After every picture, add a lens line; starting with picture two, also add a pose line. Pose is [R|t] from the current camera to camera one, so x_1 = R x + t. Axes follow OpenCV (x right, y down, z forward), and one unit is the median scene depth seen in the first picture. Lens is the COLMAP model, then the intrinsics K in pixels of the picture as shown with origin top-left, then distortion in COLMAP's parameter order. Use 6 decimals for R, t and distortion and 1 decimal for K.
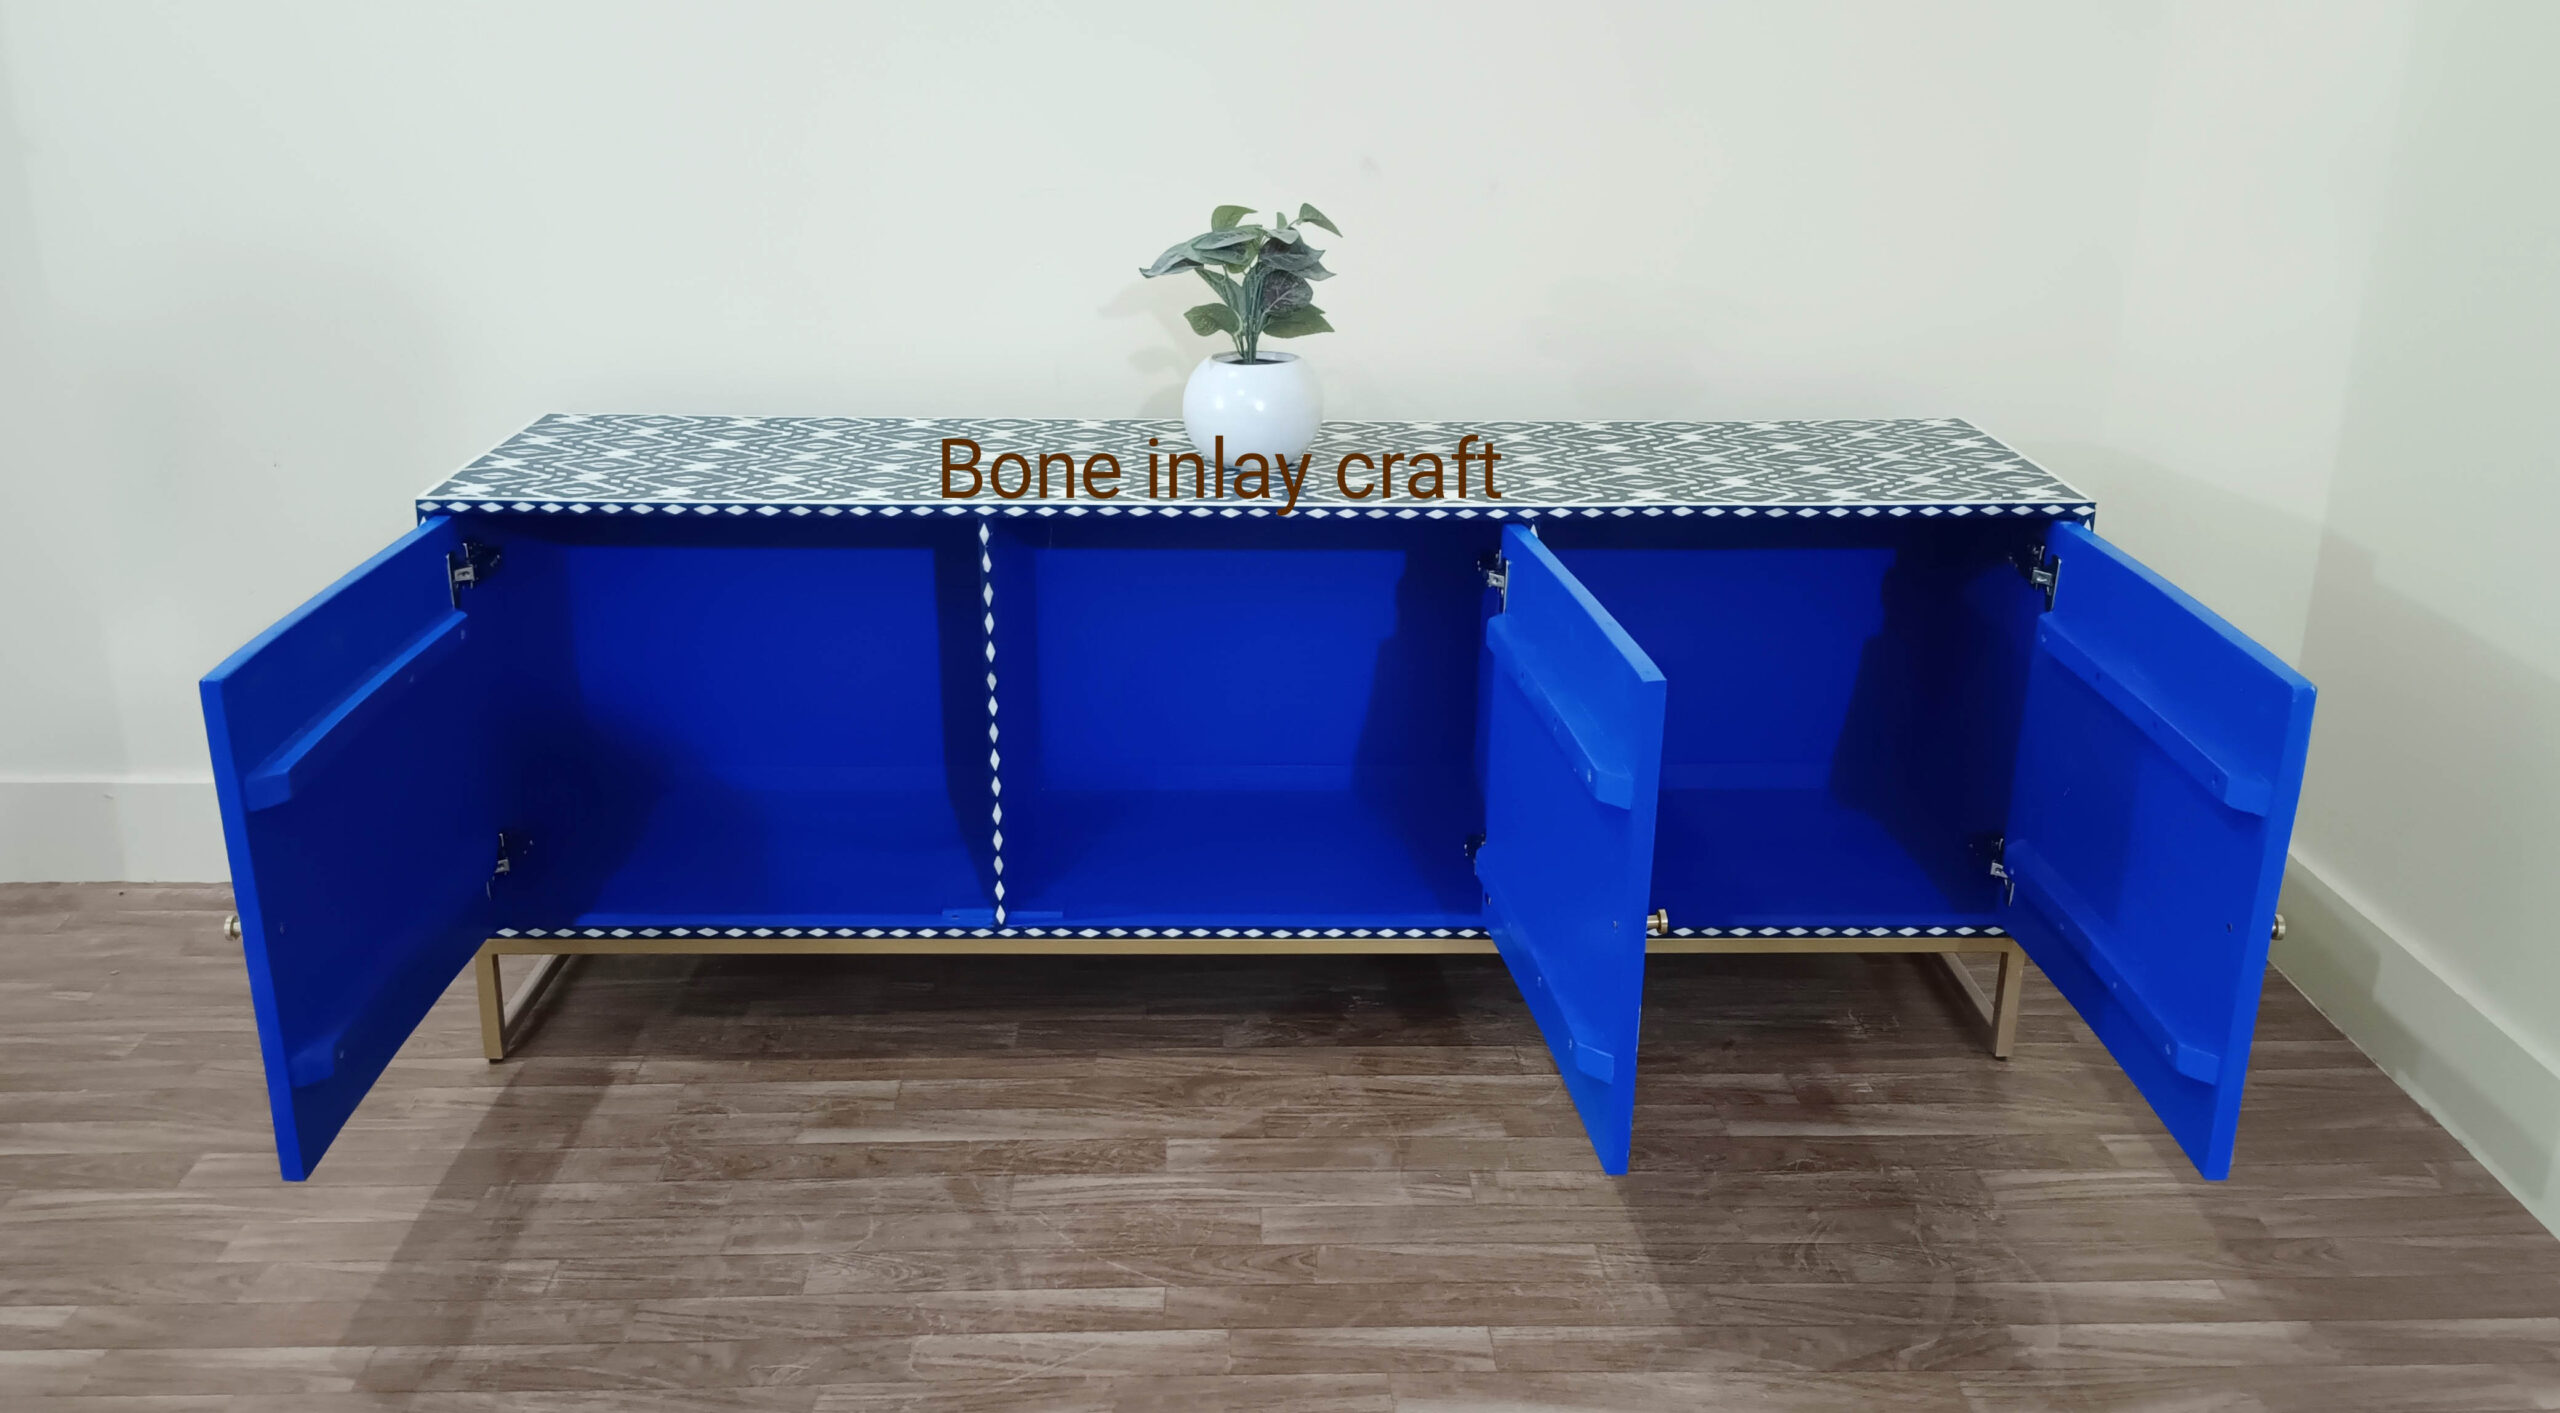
lens RADIAL K [[2150.8, 0, 1307.1], [0, 2150.8, 758.0], [0, 0, 1]] dist [0.071071, -0.008758]
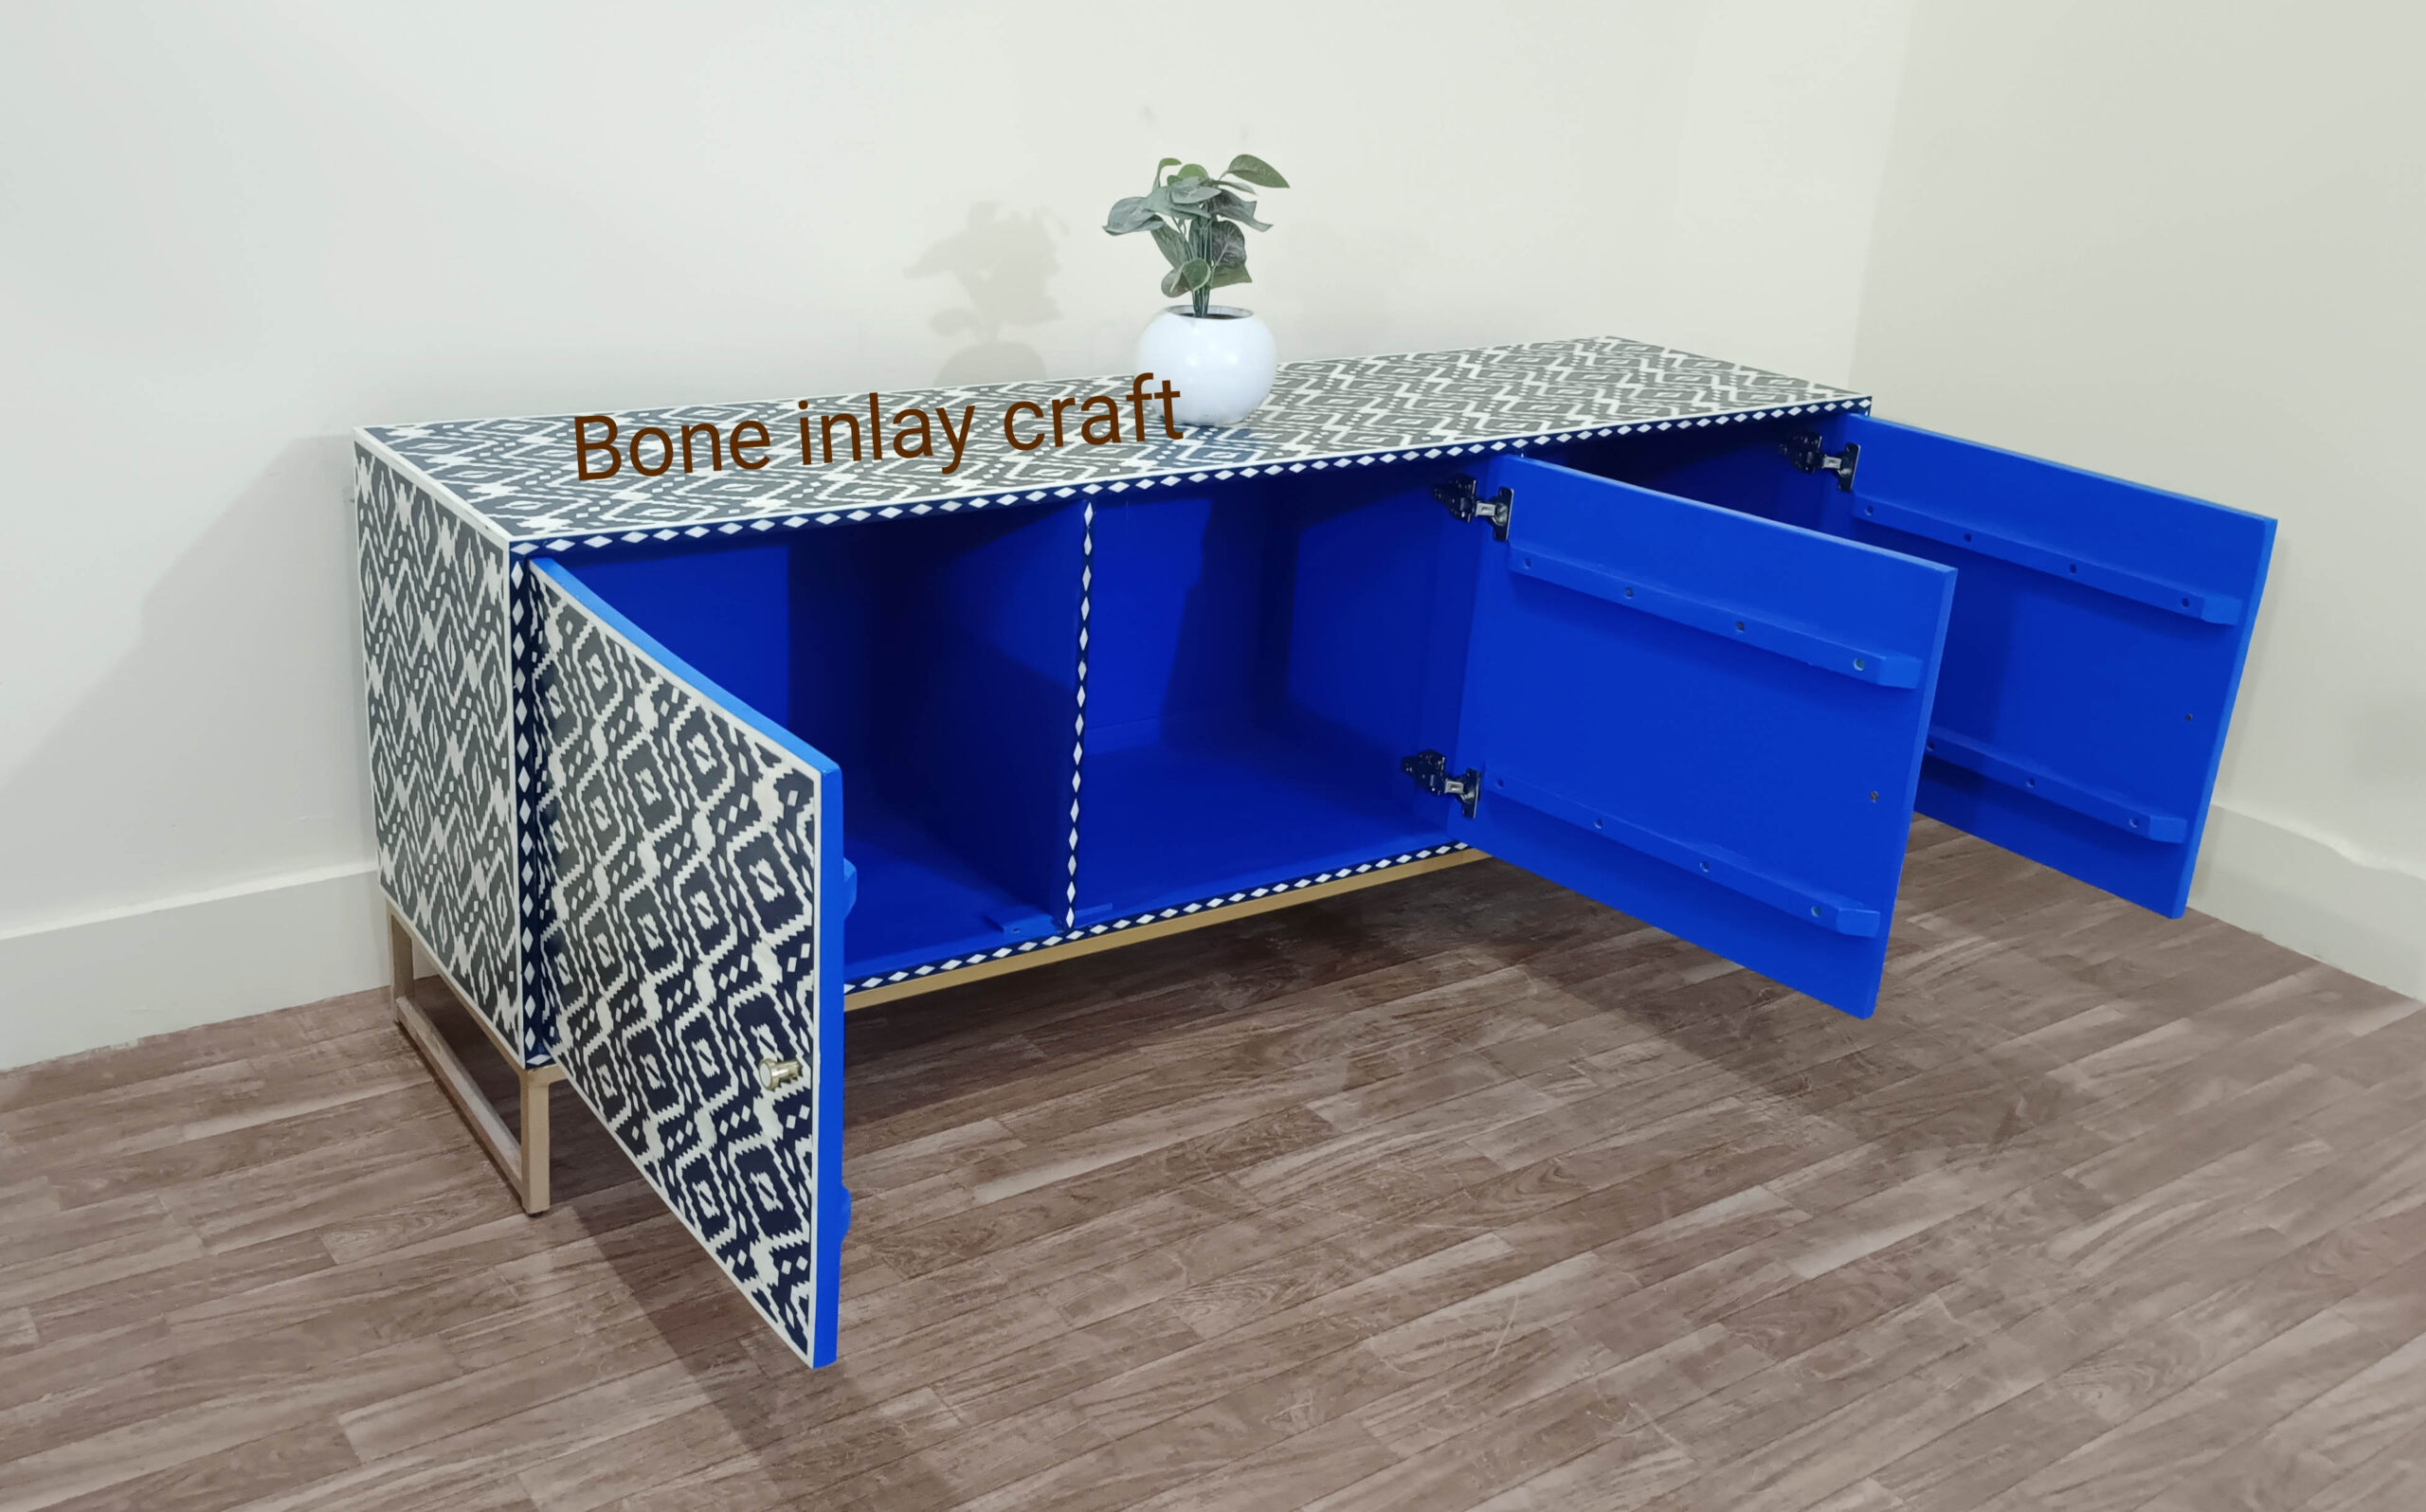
lens RADIAL K [[2155.3, 0, 1127.3], [0, 2155.3, 716.1], [0, 0, 1]] dist [0.088819, -0.019467]
pose [[0.848556, -0.147096, 0.508248, -0.595318], [0.141272, 0.988693, 0.050283, -0.058873], [-0.509897, 0.029133, 0.859742, 0.178158]]
